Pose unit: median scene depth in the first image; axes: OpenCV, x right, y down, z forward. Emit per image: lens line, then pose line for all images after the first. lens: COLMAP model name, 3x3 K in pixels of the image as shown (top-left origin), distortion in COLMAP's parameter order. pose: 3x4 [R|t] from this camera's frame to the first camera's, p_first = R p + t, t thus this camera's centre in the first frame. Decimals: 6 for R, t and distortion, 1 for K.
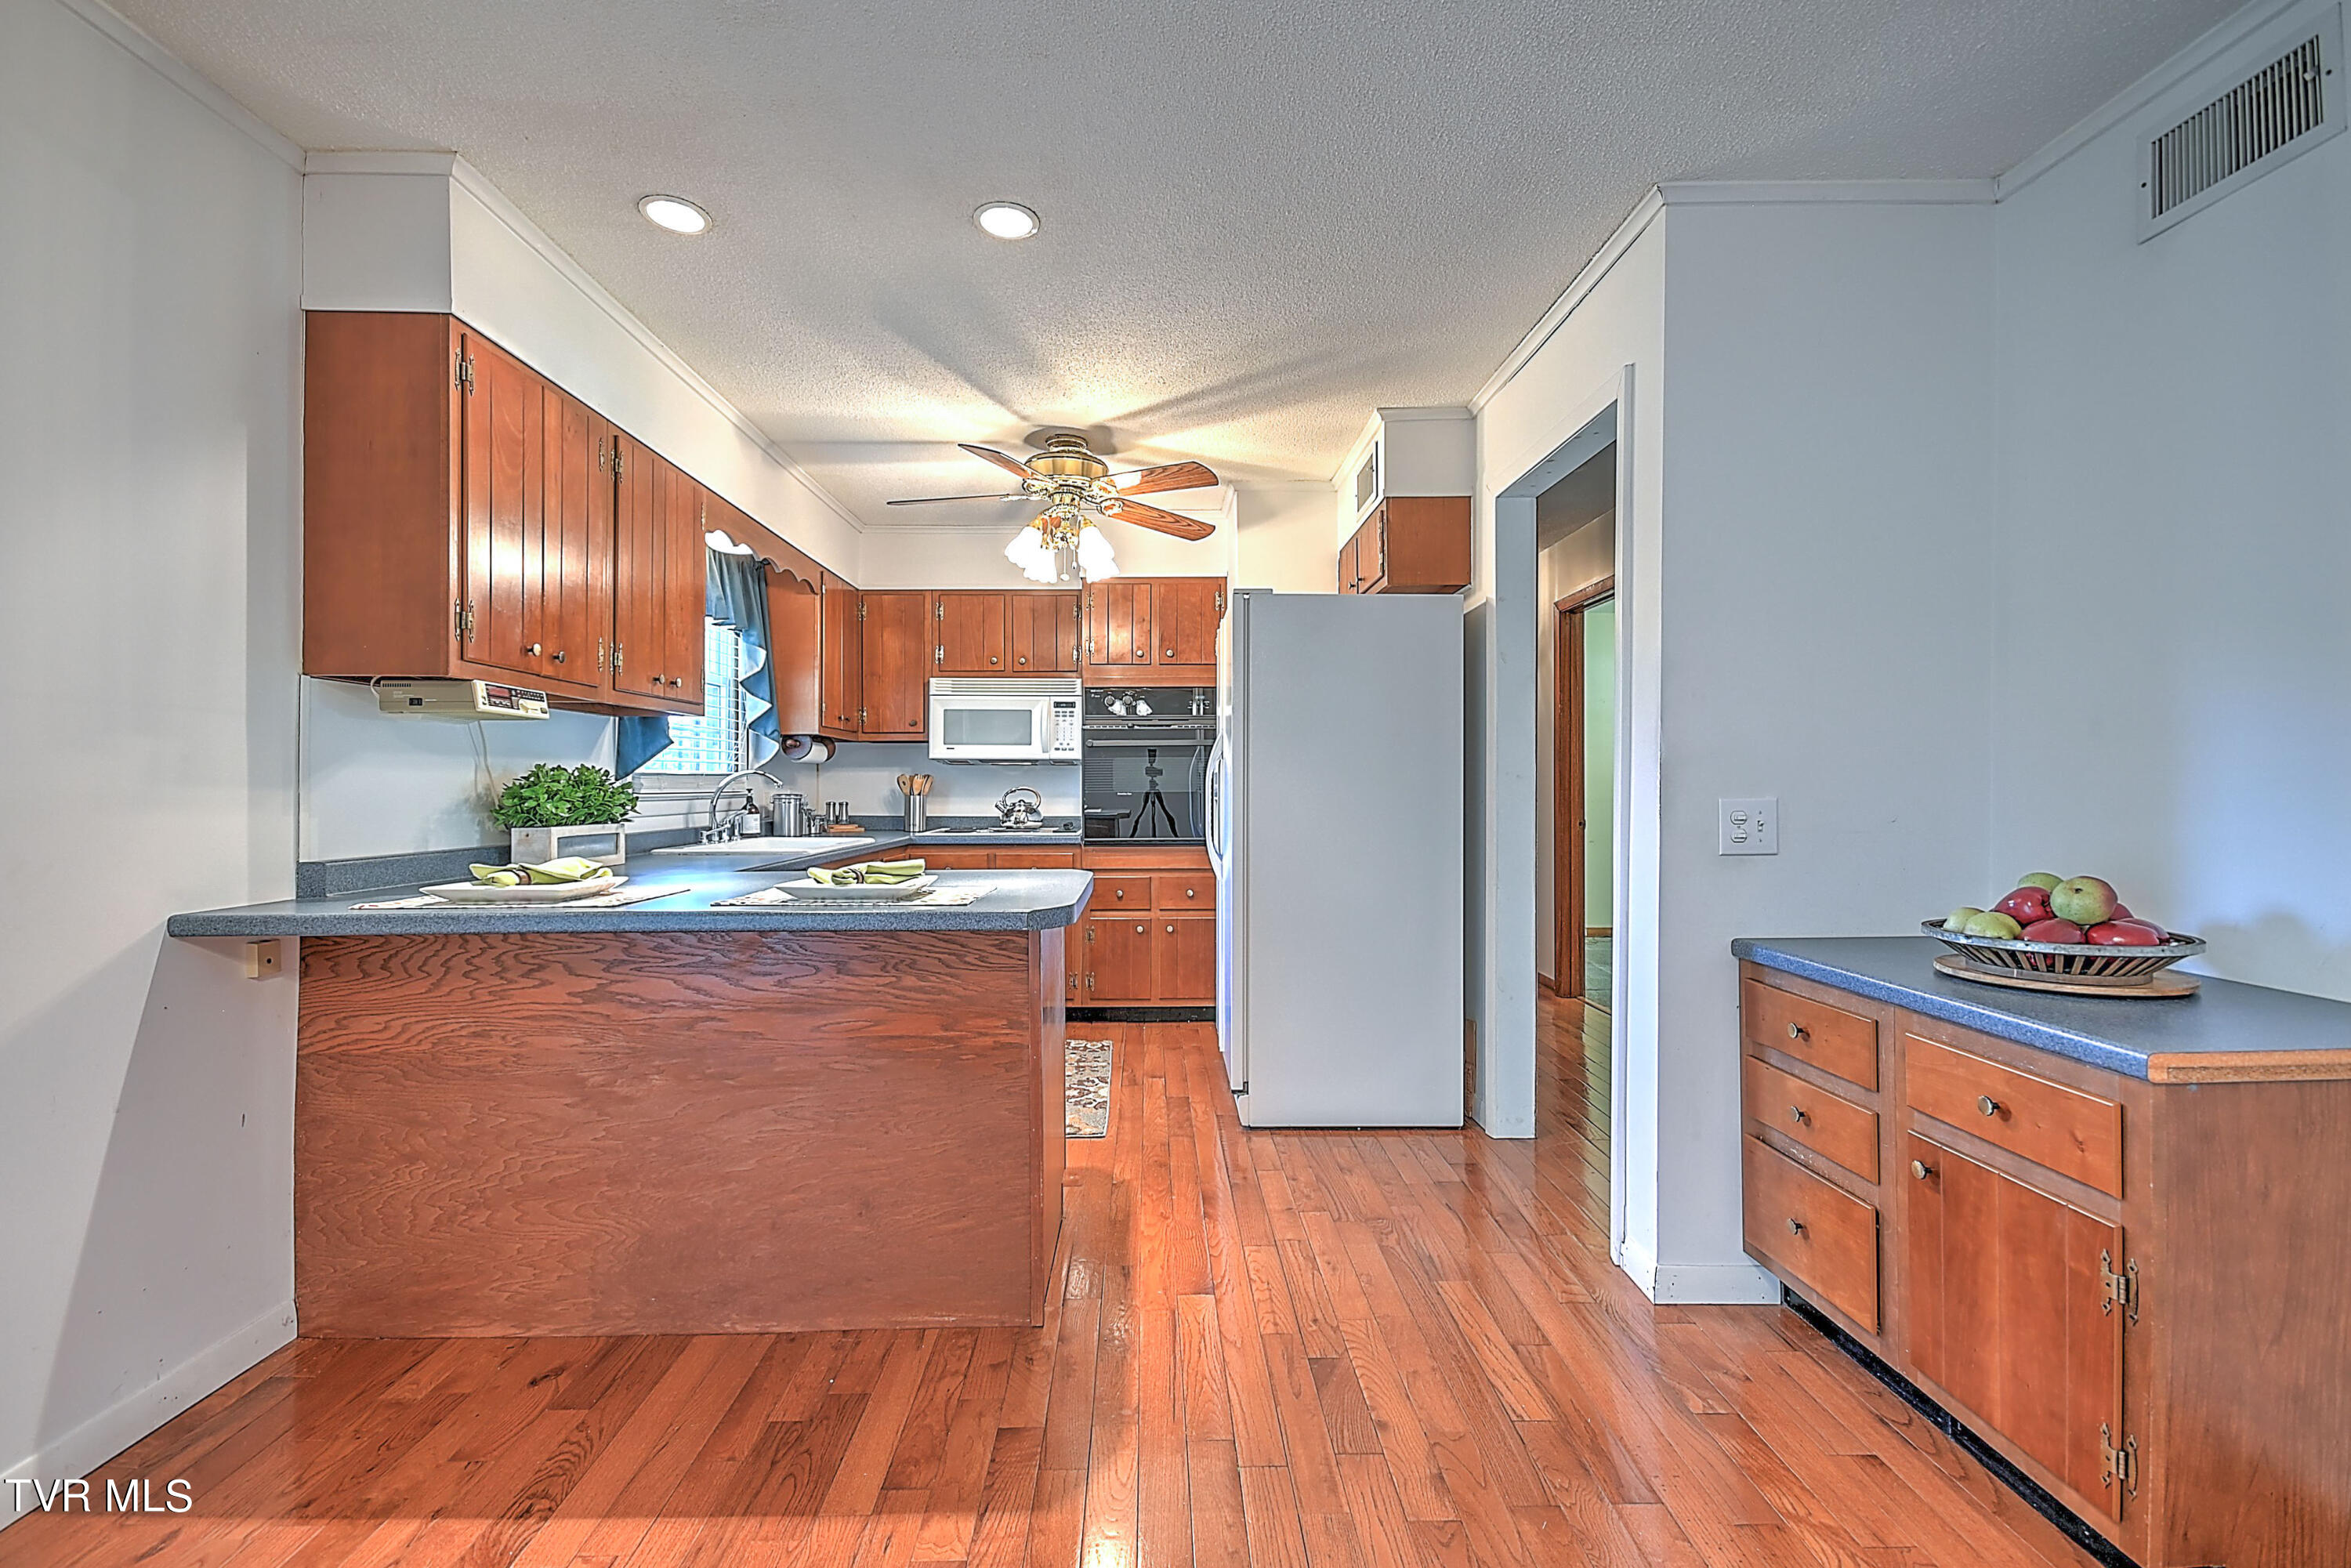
lens RADIAL K [[1042.5, 0, 1170.4], [0, 1042.5, 786.3], [0, 0, 1]] dist [0.015603, -0.007755]
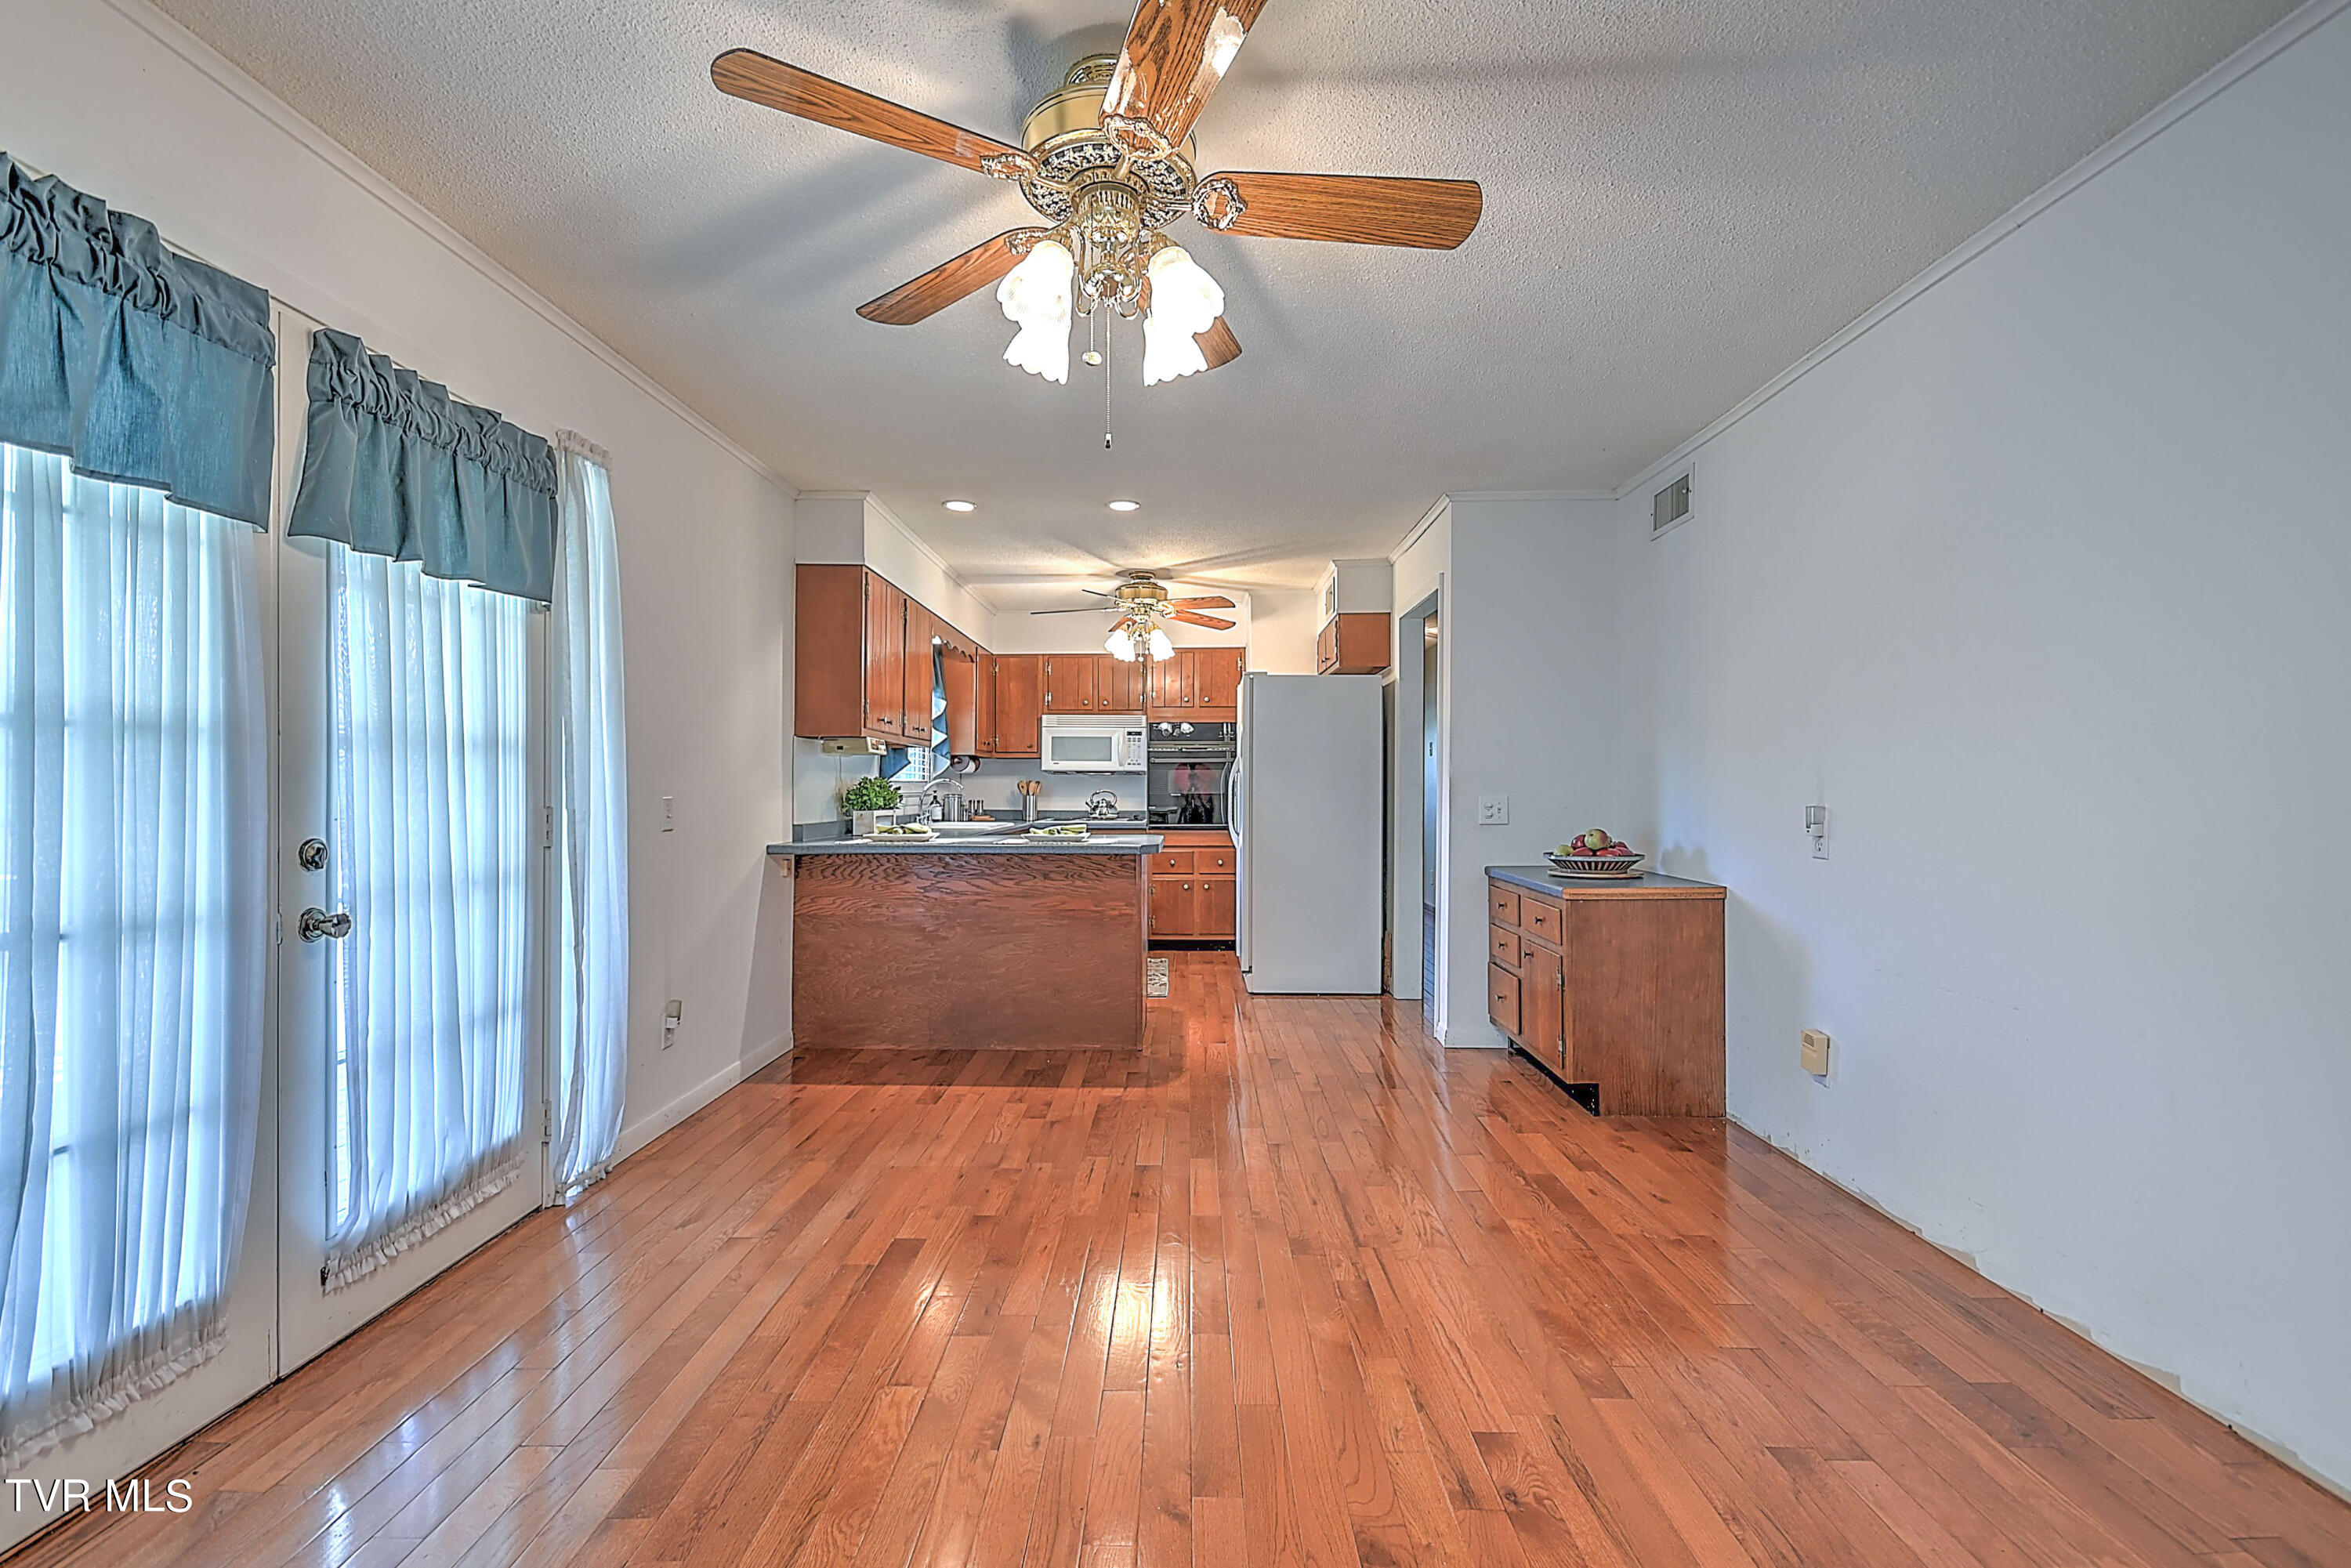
lens RADIAL K [[1042.5, 0, 1167.2], [0, 1042.5, 783.0], [0, 0, 1]] dist [0.015603, -0.007755]
pose [[0.999149, 0.002413, -0.041184, 0.005520], [-0.002679, 0.999976, -0.006389, 0.000383], [0.041167, 0.006494, 0.999131, -0.529743]]
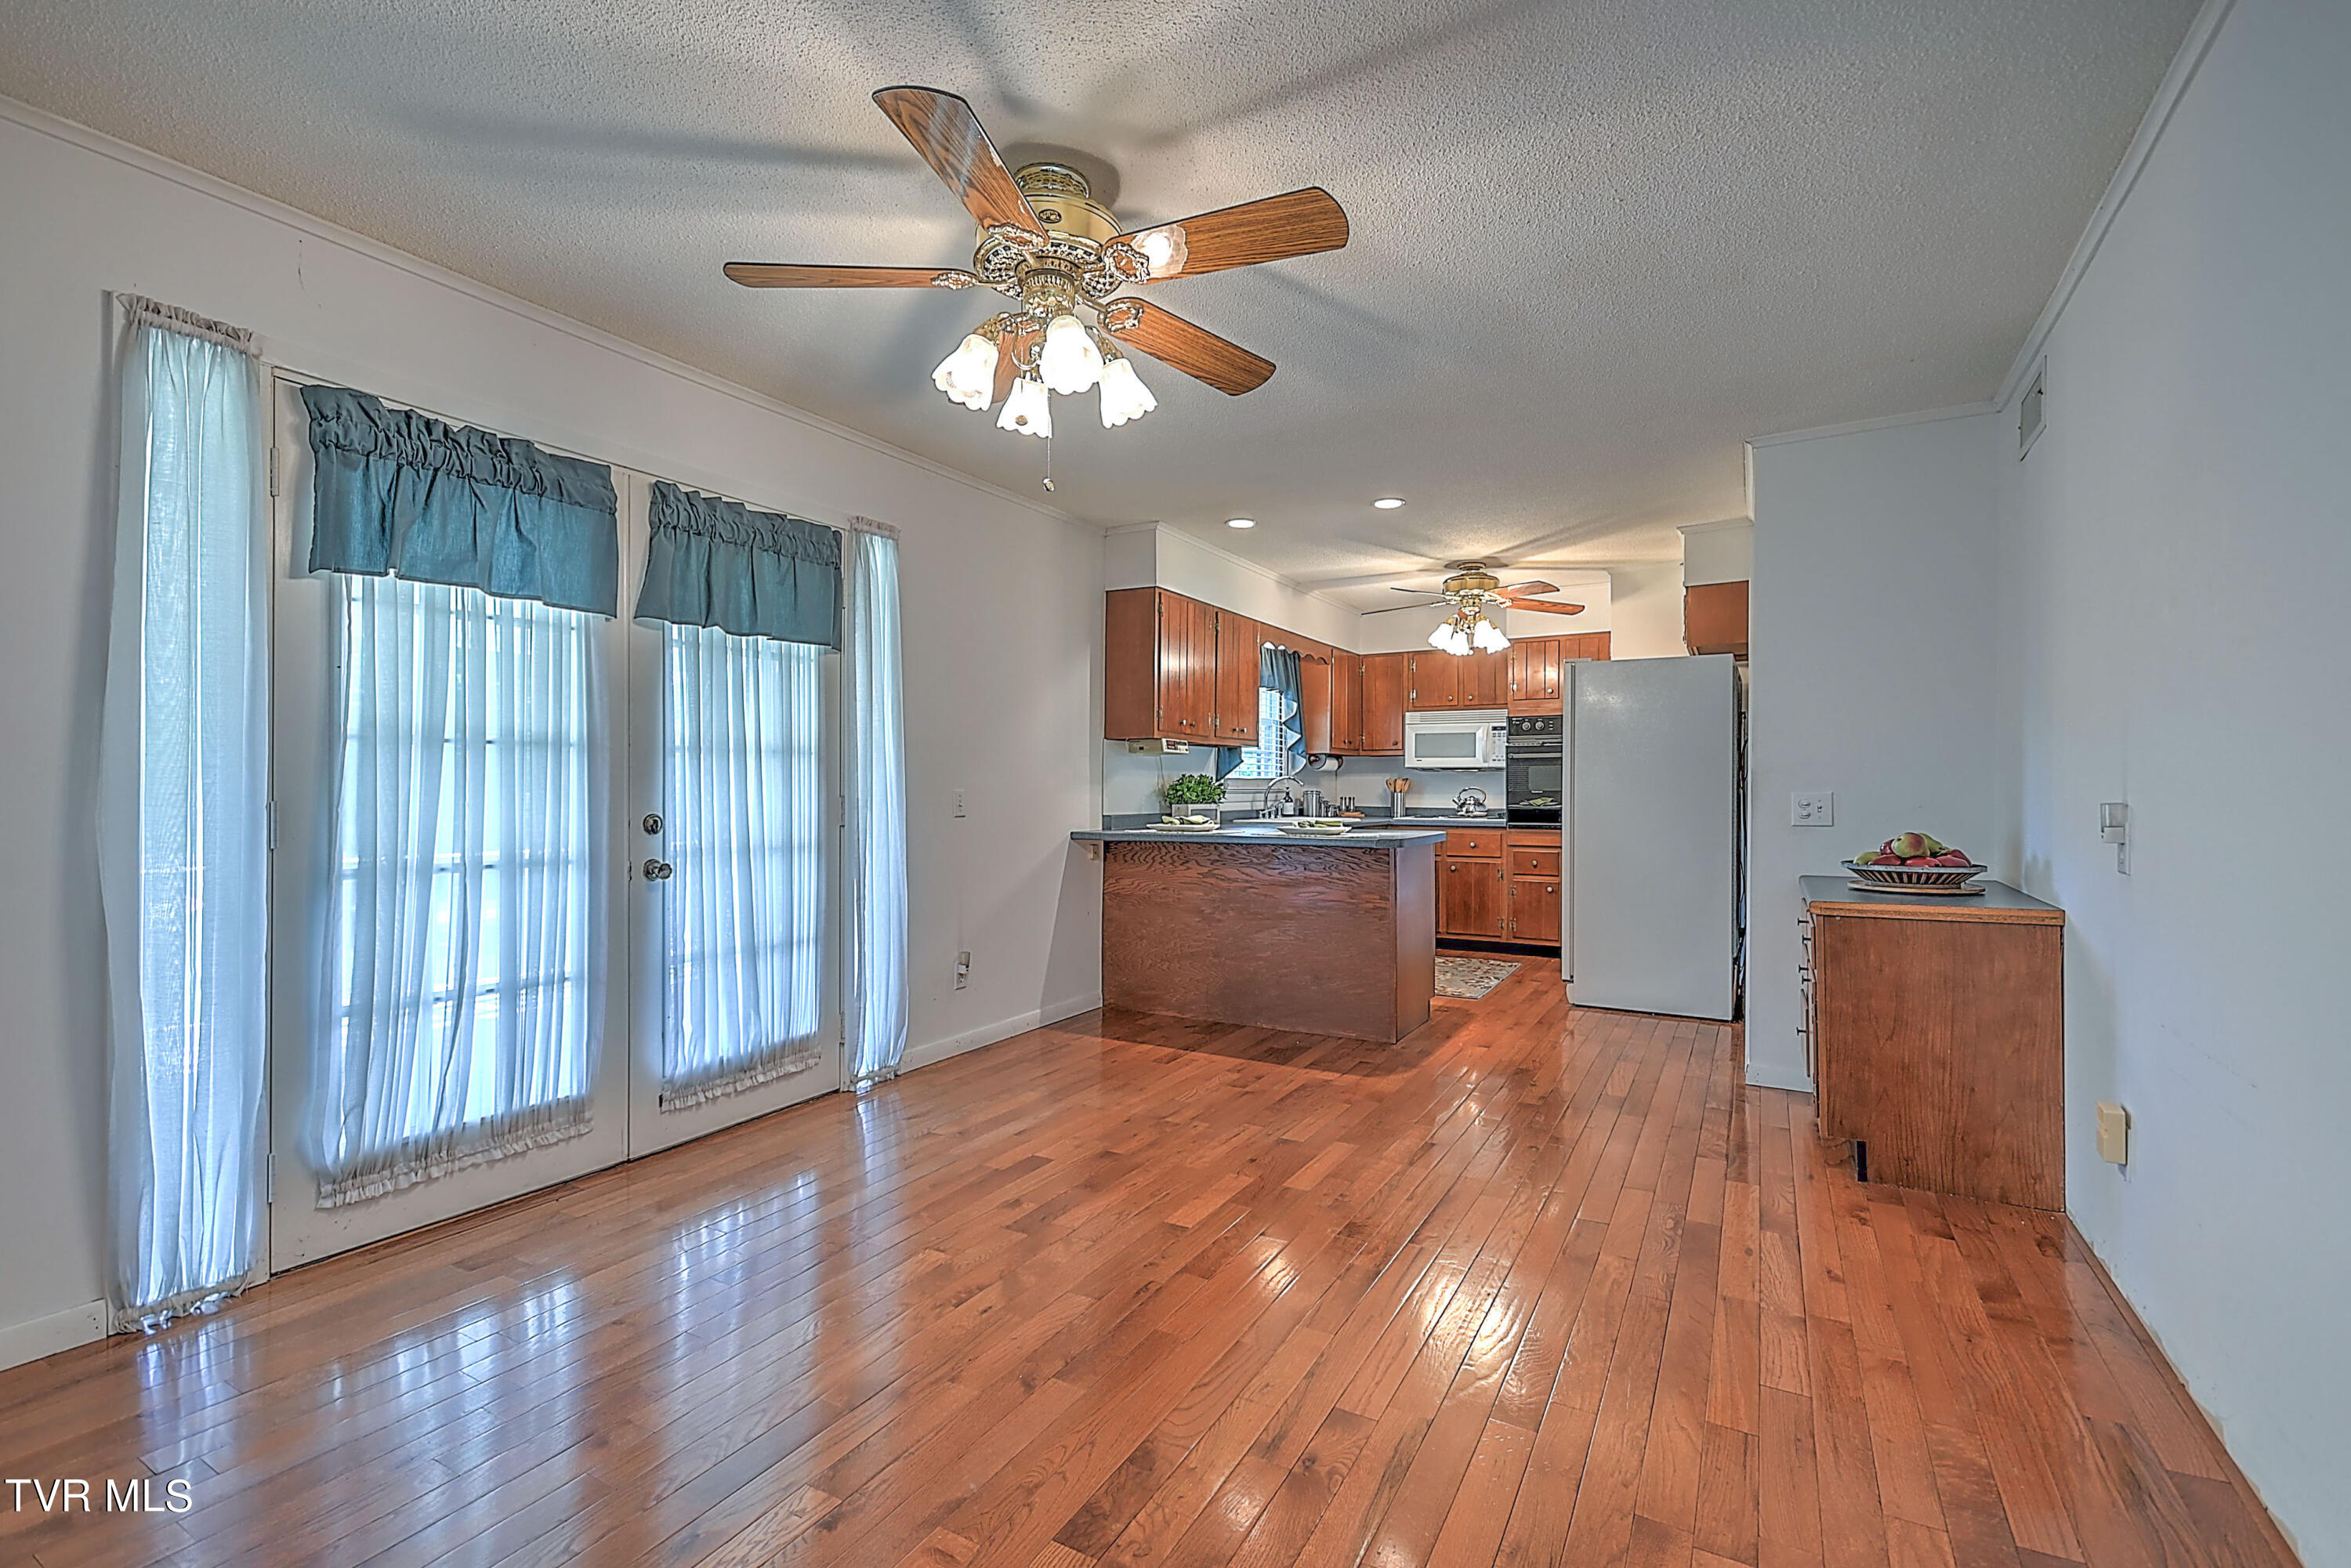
lens RADIAL K [[1042.5, 0, 1156.4], [0, 1042.5, 784.0], [0, 0, 1]] dist [0.015603, -0.007755]
pose [[0.854281, 0.001246, -0.519809, 0.272911], [-0.003792, 0.999985, -0.003834, 0.004318], [0.519797, 0.005246, 0.854274, -0.508899]]
